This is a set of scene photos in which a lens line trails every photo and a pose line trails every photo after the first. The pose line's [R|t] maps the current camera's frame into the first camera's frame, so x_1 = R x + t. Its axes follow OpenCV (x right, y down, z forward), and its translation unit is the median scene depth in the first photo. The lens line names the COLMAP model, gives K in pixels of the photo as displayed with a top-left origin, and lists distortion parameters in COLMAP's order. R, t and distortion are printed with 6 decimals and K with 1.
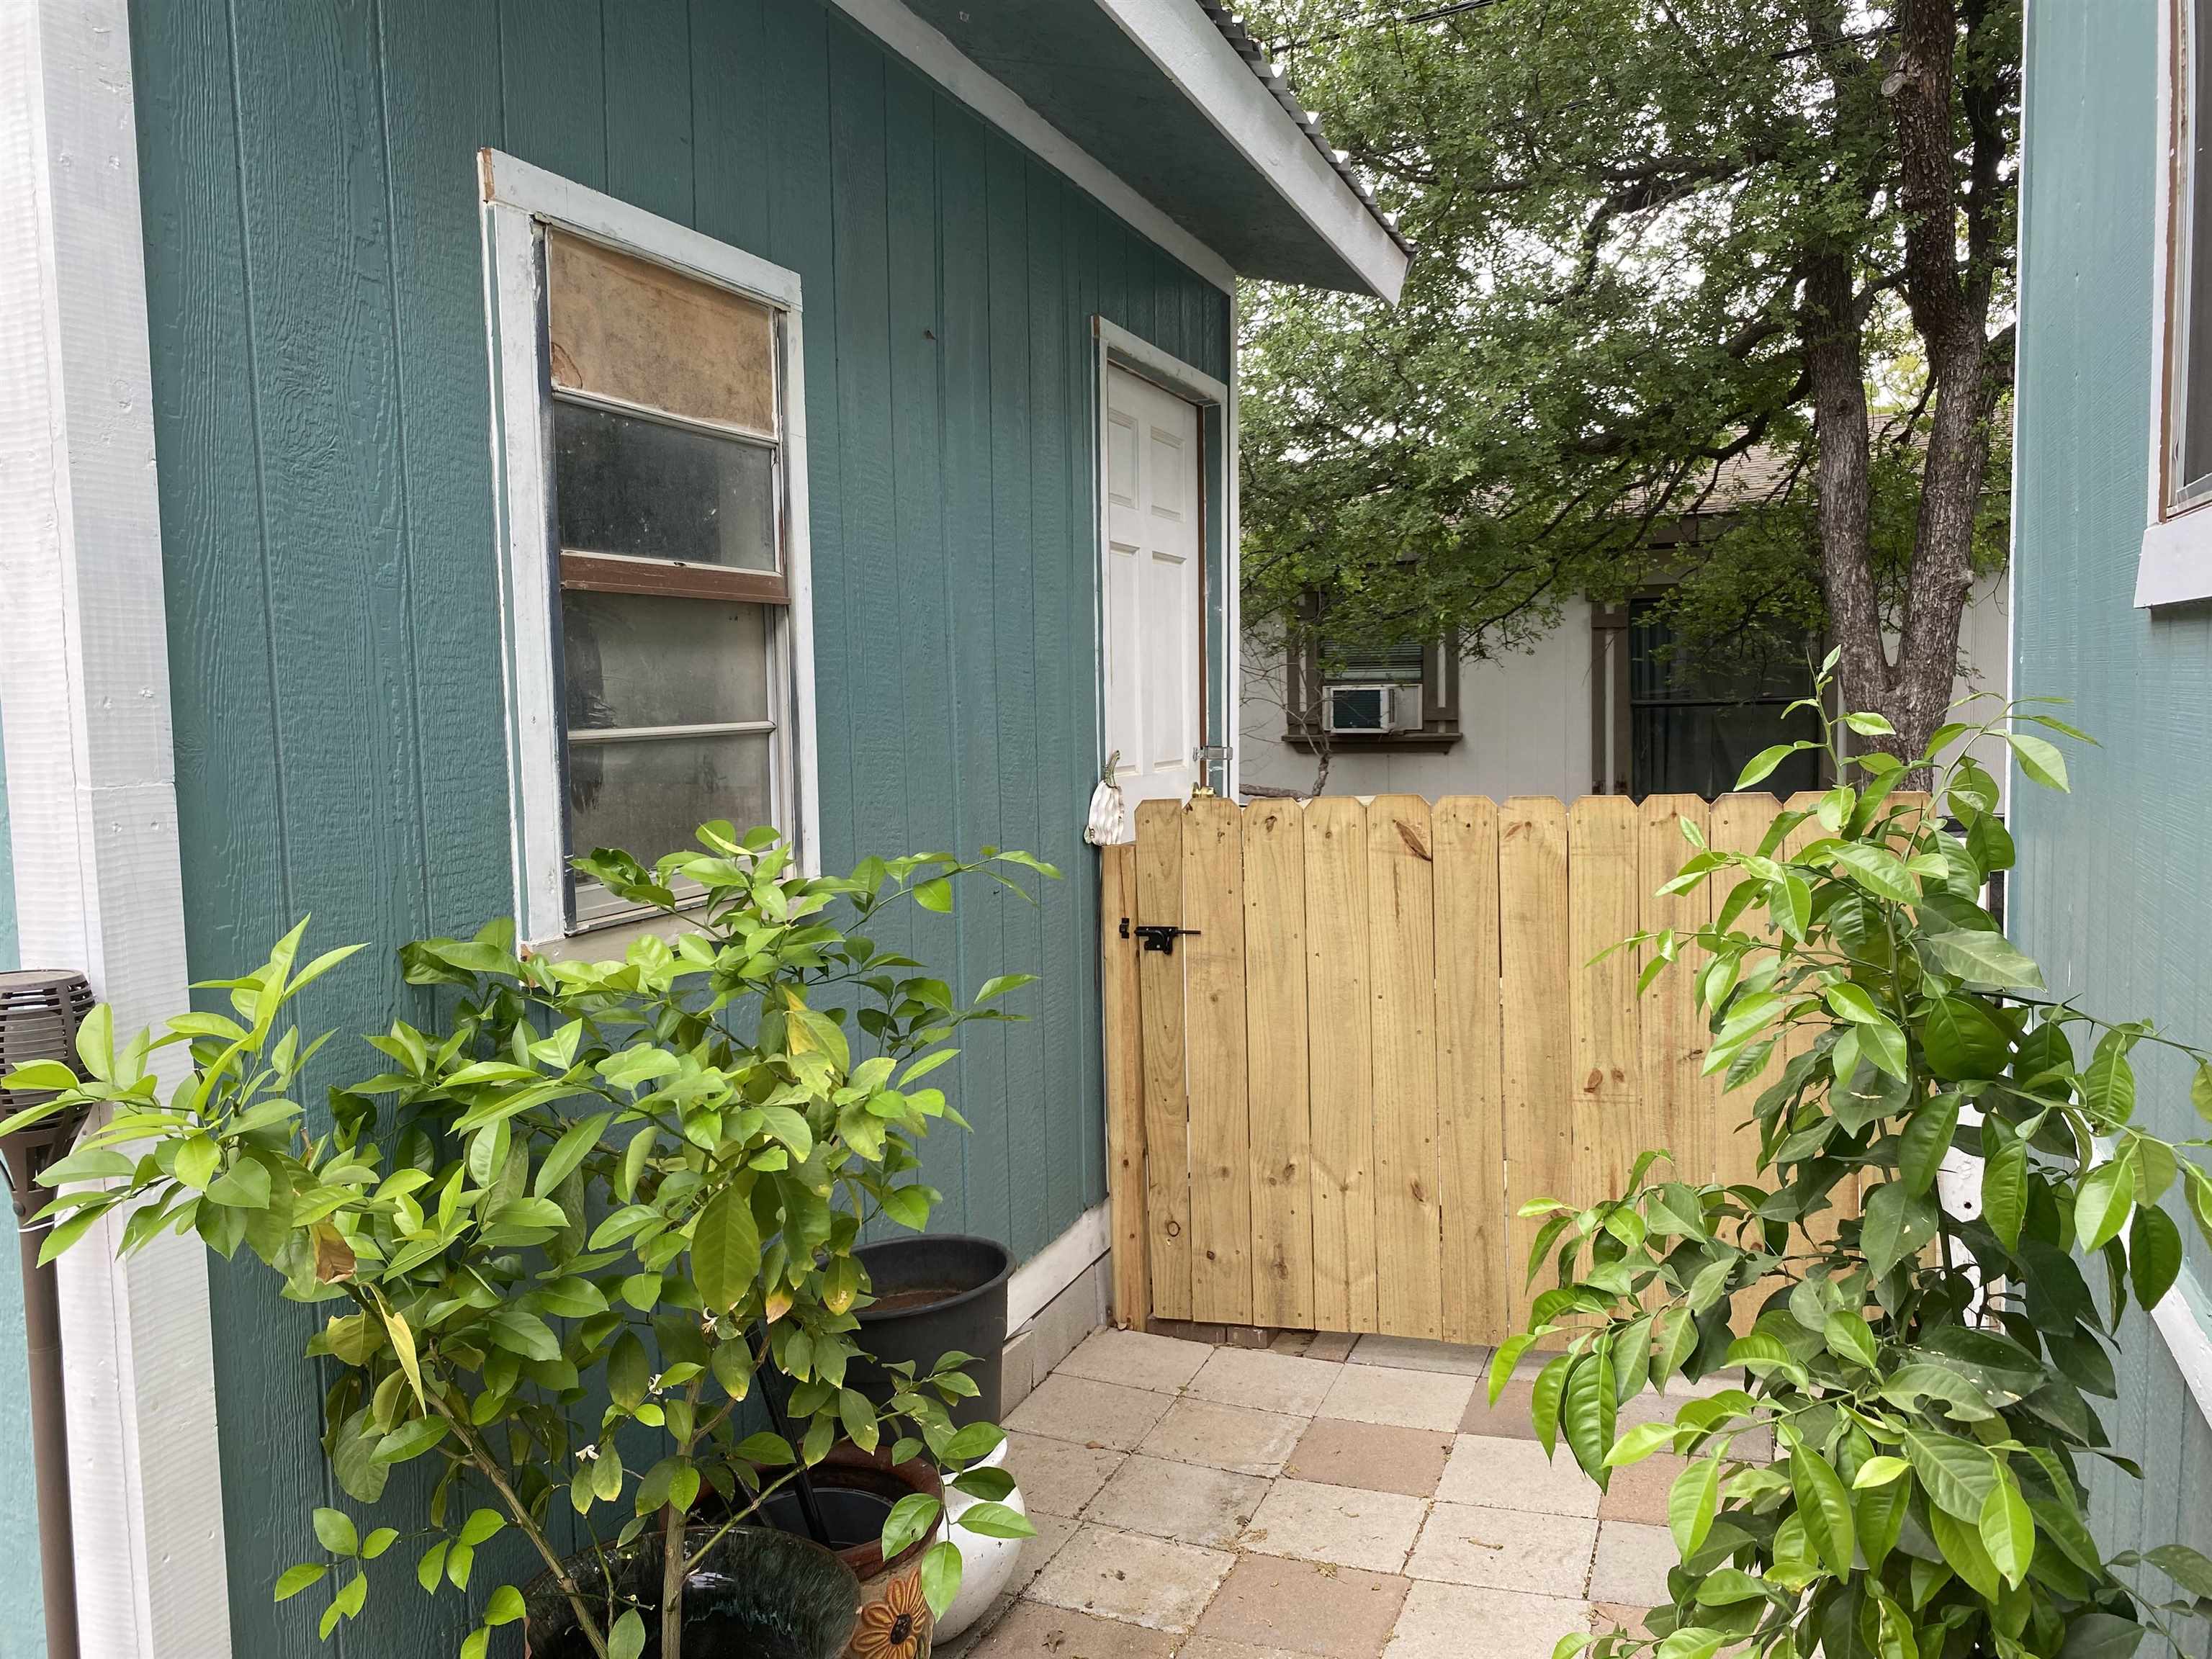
lens RADIAL K [[1678.9, 0, 1097.9], [0, 1678.9, 833.9], [0, 0, 1]] dist [0.015393, -0.026247]
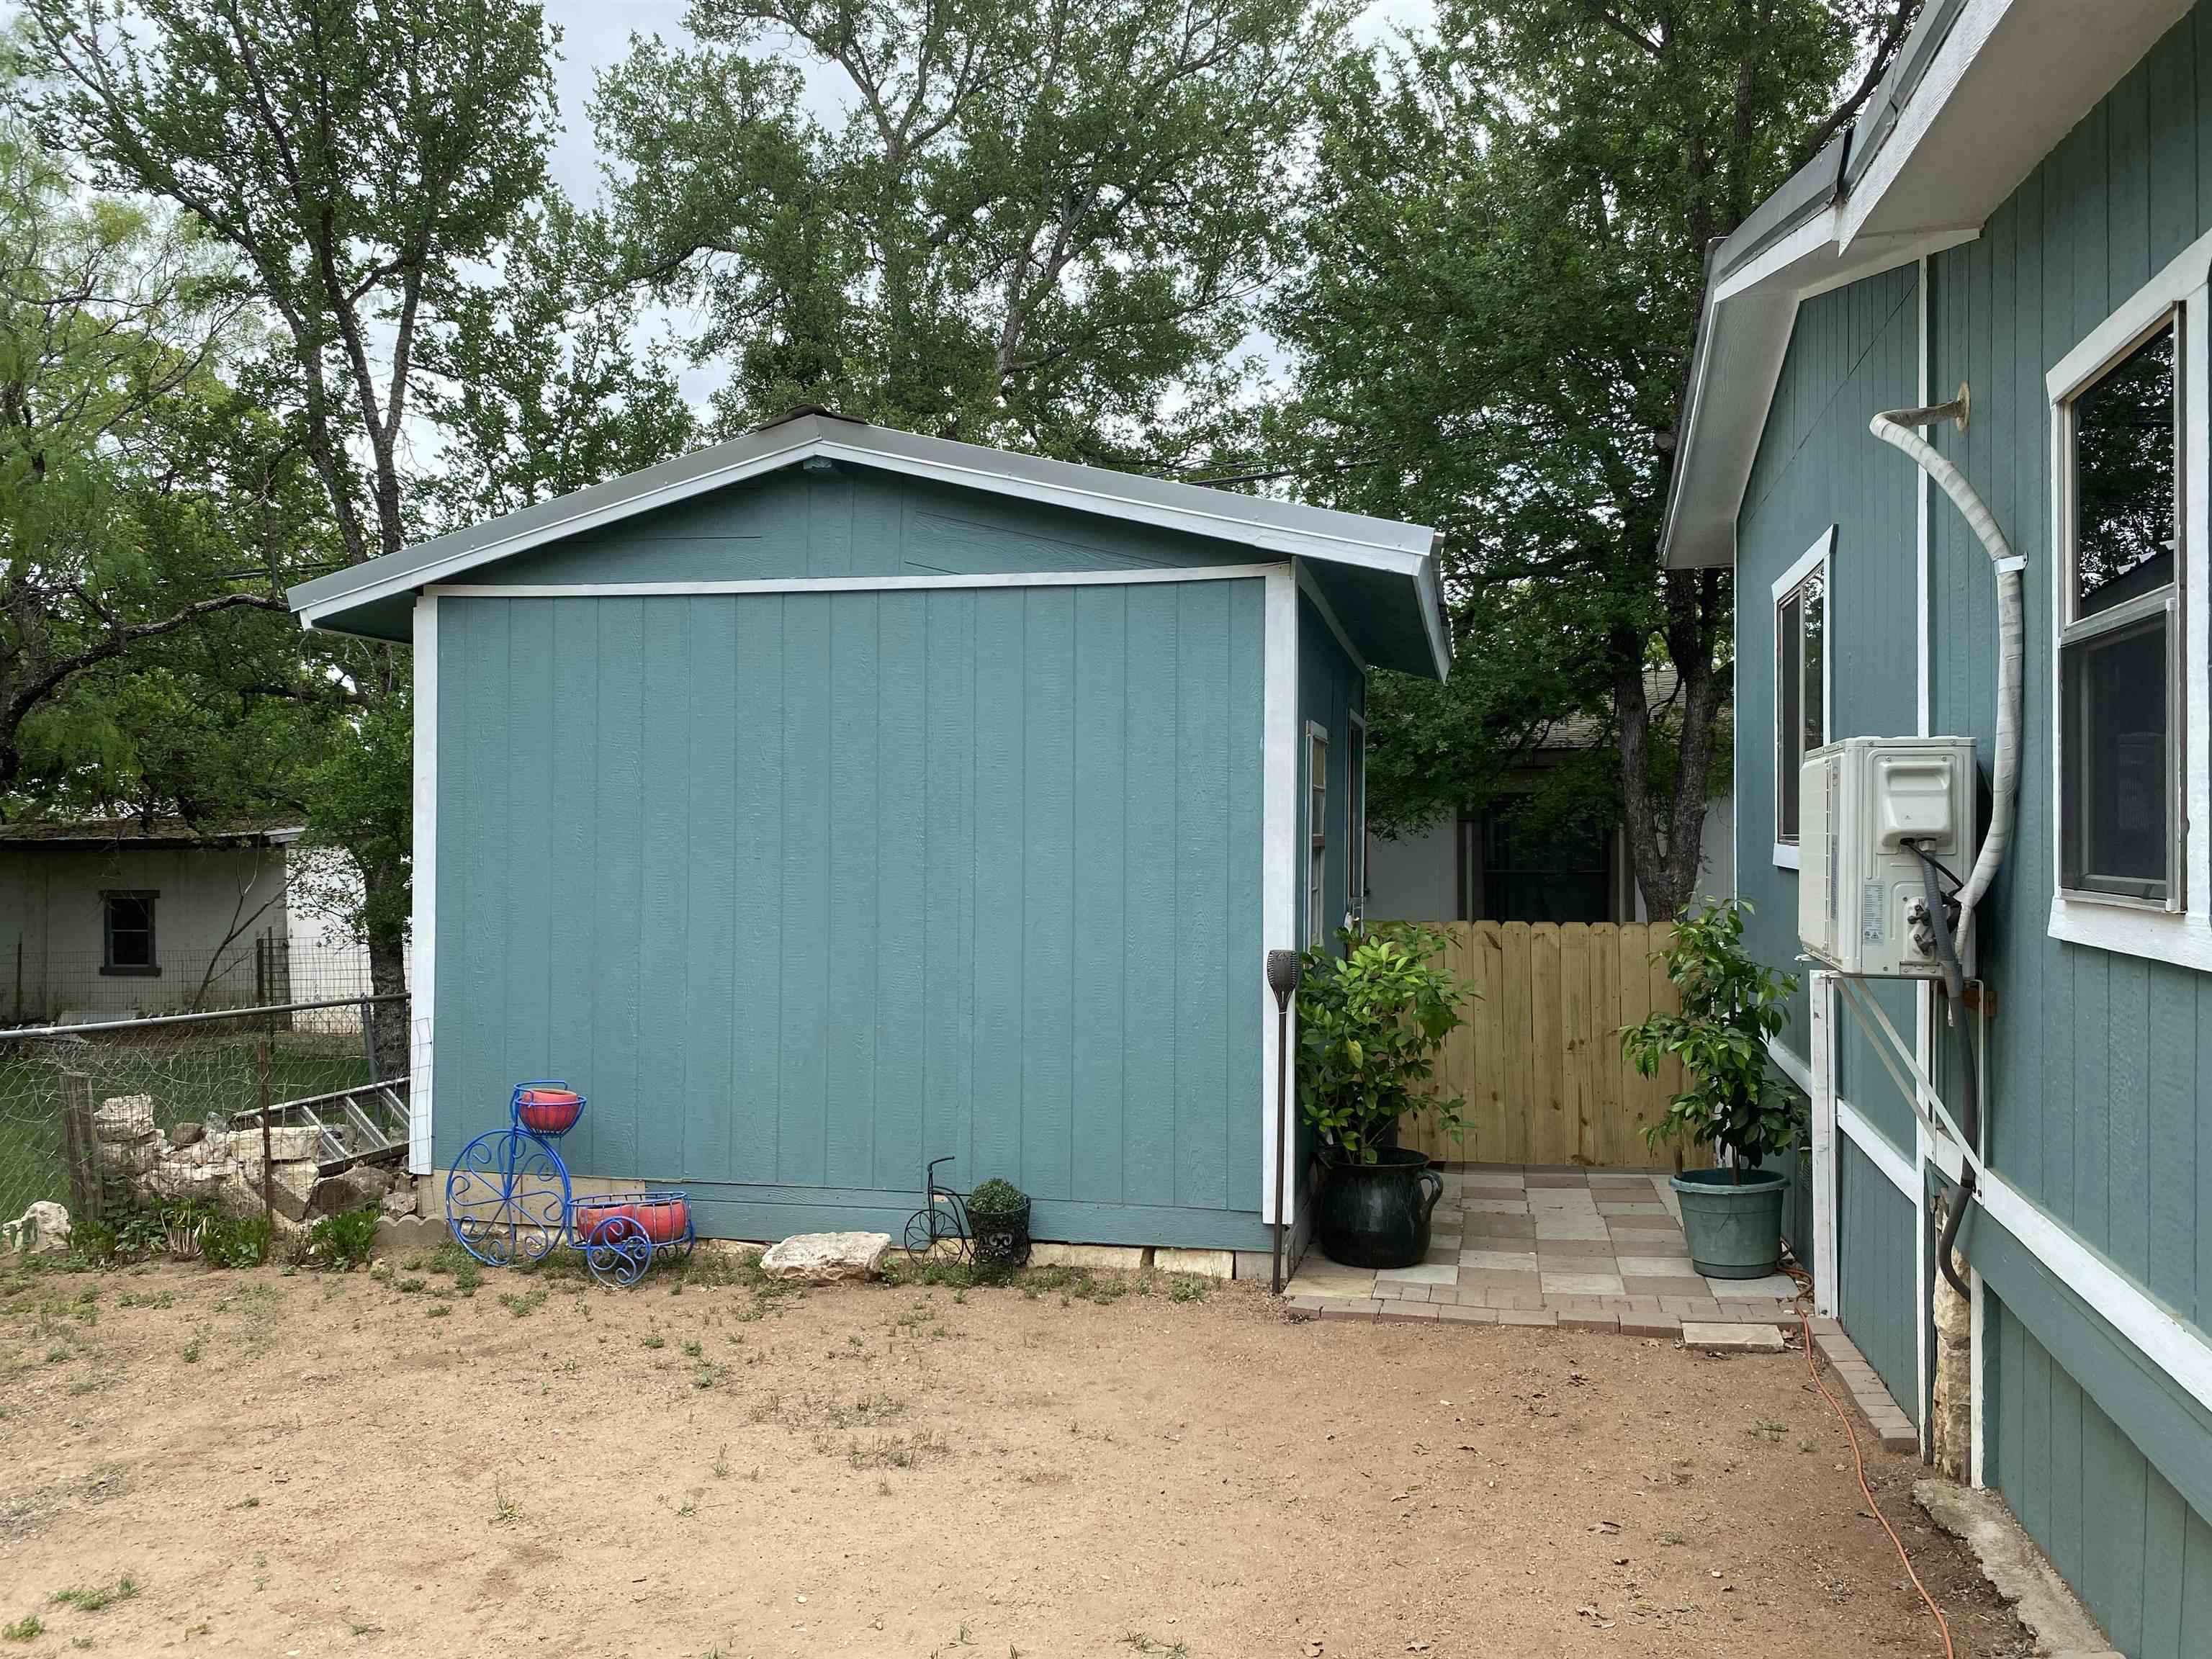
lens RADIAL K [[1678.9, 0, 1113.1], [0, 1678.9, 825.2], [0, 0, 1]] dist [0.015393, -0.026247]
pose [[0.988388, 0.026599, 0.149607, -0.331153], [-0.012609, 0.995521, -0.093692, 0.034237], [-0.151429, 0.090718, 0.984296, -0.587080]]
